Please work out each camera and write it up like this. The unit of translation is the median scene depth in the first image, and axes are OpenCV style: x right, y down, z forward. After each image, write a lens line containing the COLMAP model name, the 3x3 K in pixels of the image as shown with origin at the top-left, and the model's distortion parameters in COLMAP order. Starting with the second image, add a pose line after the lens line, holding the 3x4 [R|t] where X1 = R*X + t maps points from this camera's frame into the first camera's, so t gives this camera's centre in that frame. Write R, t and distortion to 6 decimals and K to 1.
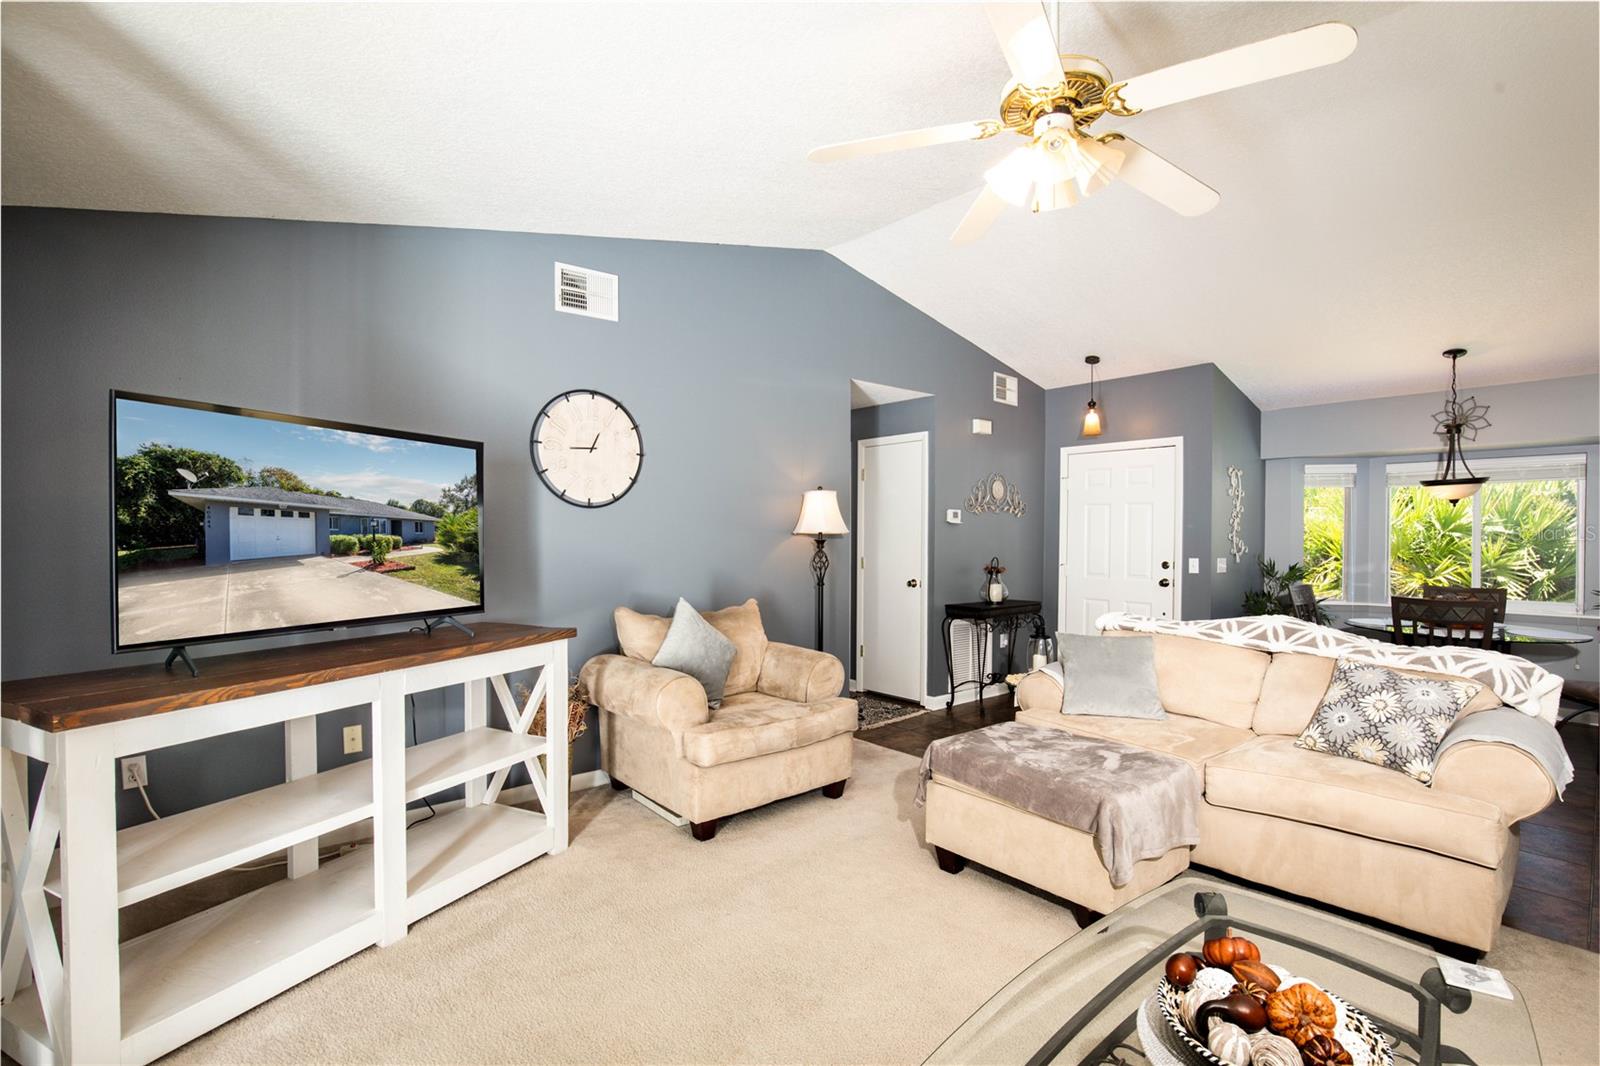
lens RADIAL K [[736.2, 0, 791.3], [0, 736.2, 541.5], [0, 0, 1]] dist [-0.025168, 0.000524]
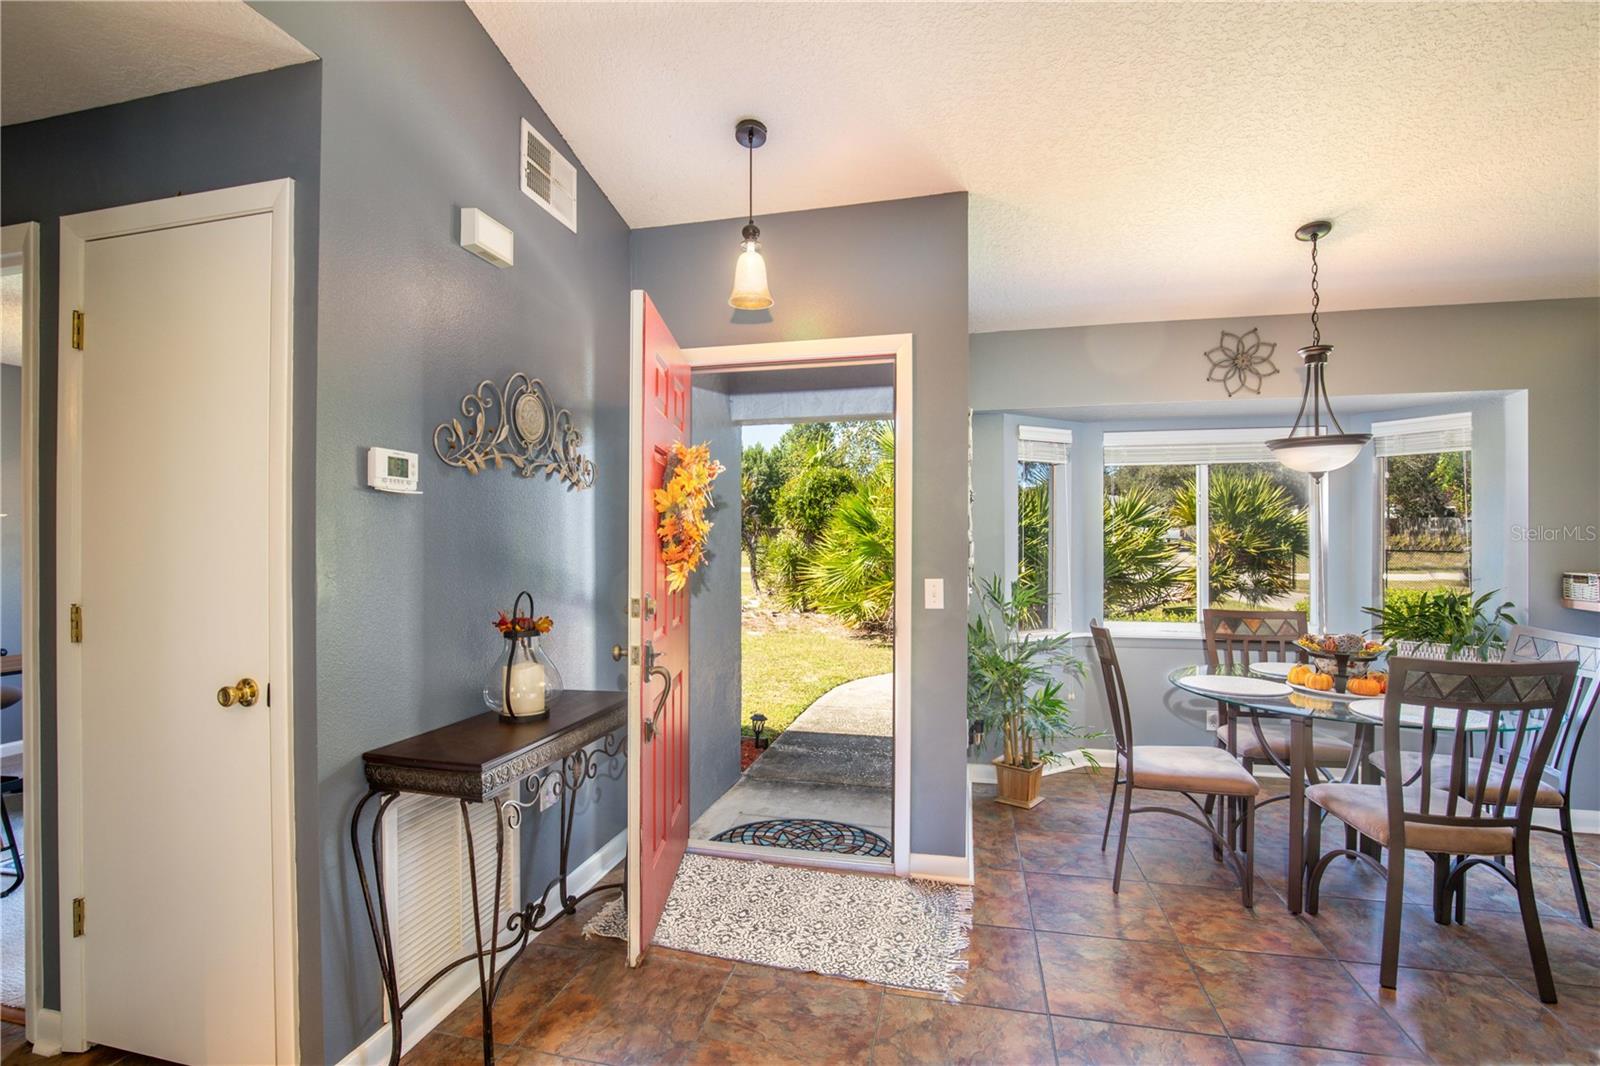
lens RADIAL K [[731.0, 0, 787.1], [0, 731.0, 548.2], [0, 0, 1]] dist [-0.043103, 0.010631]
pose [[0.814622, -0.007653, 0.579942, 0.231748], [0.008215, 0.999965, 0.001657, 0.000526], [-0.579935, 0.003414, 0.814656, 0.835098]]
